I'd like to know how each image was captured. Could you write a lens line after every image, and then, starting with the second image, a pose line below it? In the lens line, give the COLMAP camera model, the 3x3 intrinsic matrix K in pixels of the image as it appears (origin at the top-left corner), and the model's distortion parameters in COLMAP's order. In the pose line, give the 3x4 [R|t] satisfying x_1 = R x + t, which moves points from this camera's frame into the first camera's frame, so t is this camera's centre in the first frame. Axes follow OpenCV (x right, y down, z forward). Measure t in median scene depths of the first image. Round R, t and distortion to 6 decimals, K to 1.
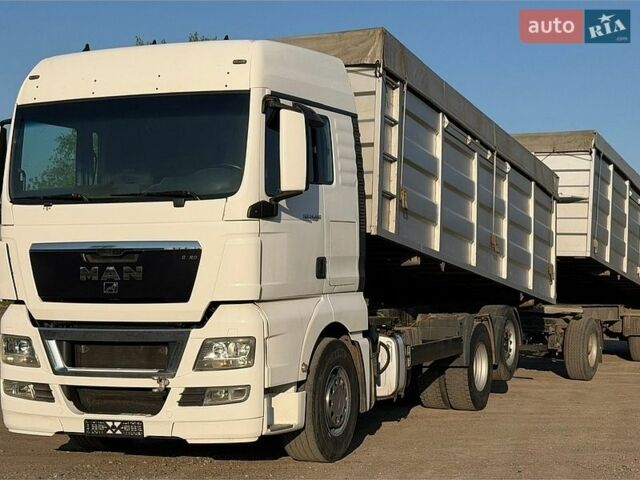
lens RADIAL K [[1217.0, 0, 320.0], [0, 1217.0, 240.0], [0, 0, 1]] dist [0.081965, 0.222417]
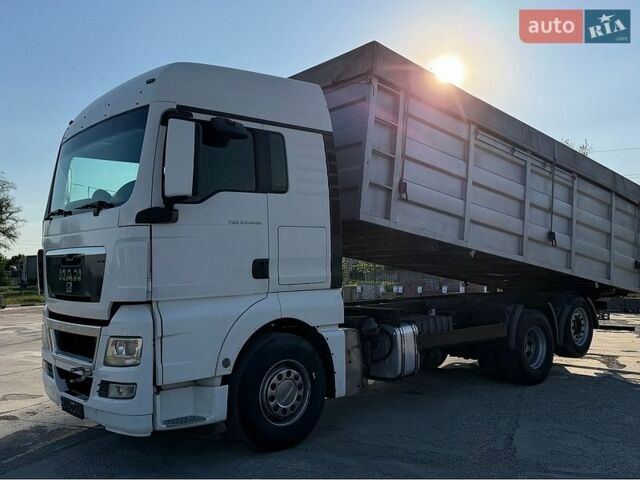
lens RADIAL K [[613.4, 0, 320.0], [0, 613.4, 240.0], [0, 0, 1]] dist [0.075852, -0.000990]
pose [[0.909197, -0.021825, -0.415793, 0.295394], [0.016685, 0.999733, -0.015992, 0.007136], [0.416031, 0.007602, 0.909318, 0.553283]]
